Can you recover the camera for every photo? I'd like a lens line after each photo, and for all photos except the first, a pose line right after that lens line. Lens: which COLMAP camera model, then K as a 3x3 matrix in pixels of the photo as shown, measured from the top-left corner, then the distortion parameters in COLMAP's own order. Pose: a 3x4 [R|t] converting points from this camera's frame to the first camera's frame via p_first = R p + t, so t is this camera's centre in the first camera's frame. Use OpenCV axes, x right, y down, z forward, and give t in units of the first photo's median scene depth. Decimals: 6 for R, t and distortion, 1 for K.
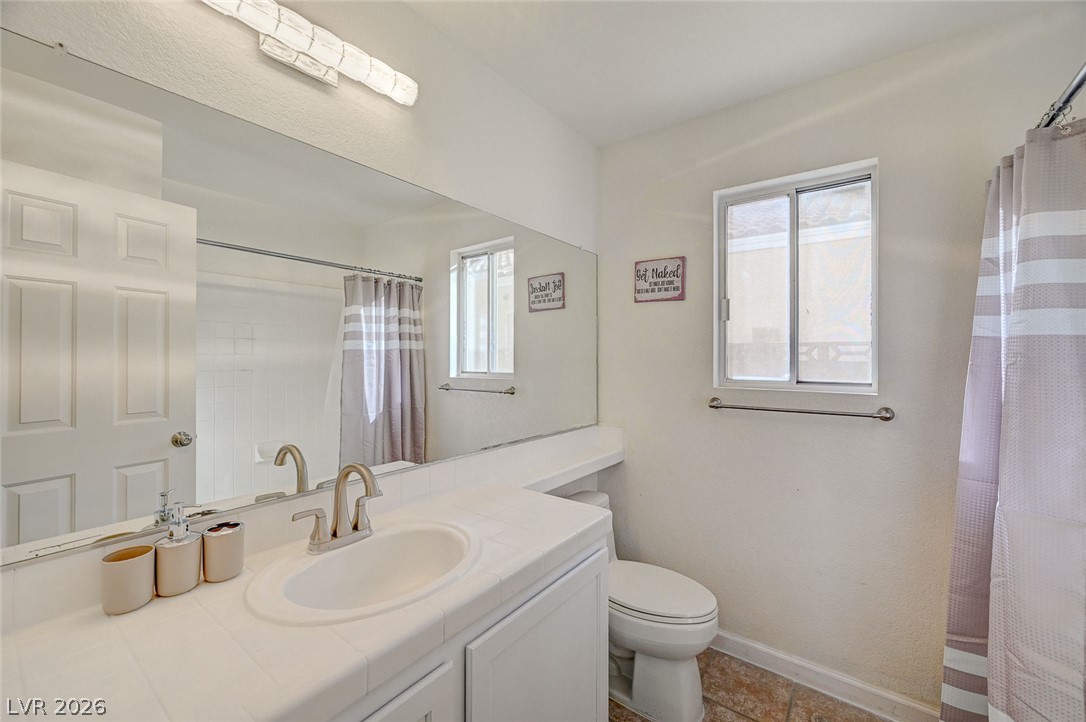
lens RADIAL K [[434.6, 0, 548.9], [0, 434.6, 355.9], [0, 0, 1]] dist [-0.000477, 0.001401]
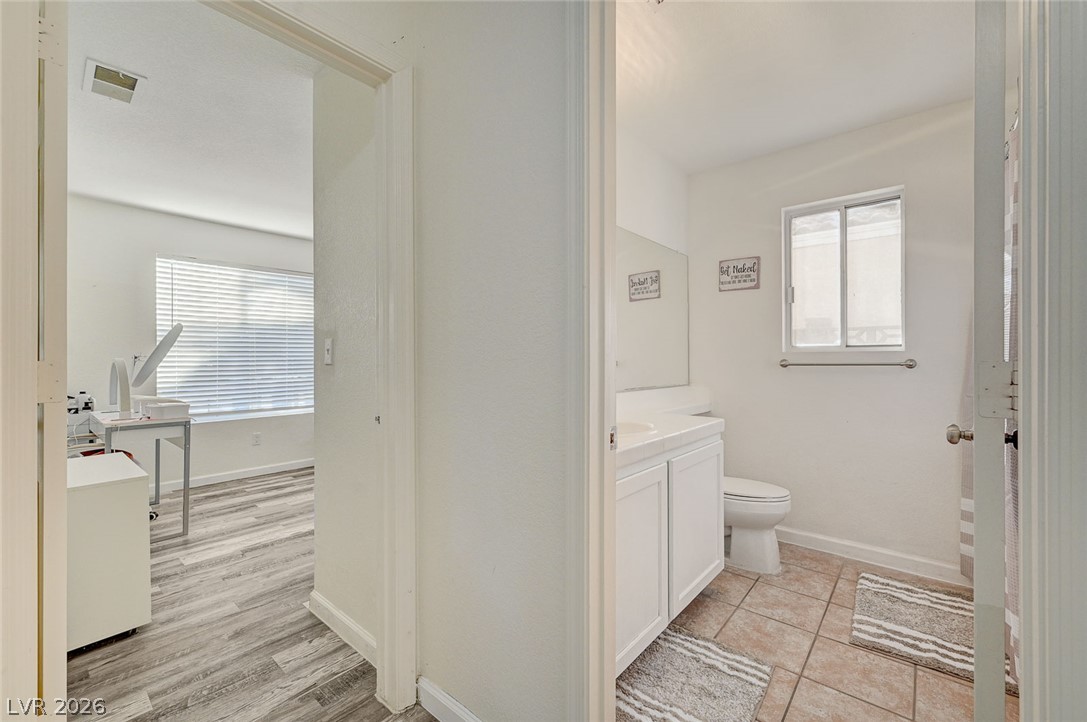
lens RADIAL K [[455.8, 0, 545.5], [0, 455.8, 360.7], [0, 0, 1]] dist [0.001062, 0.000402]
pose [[0.997807, -0.004588, -0.066038, -0.255123], [0.004472, 0.999988, -0.001914, 0.094051], [0.066046, 0.001614, 0.997815, -0.452136]]
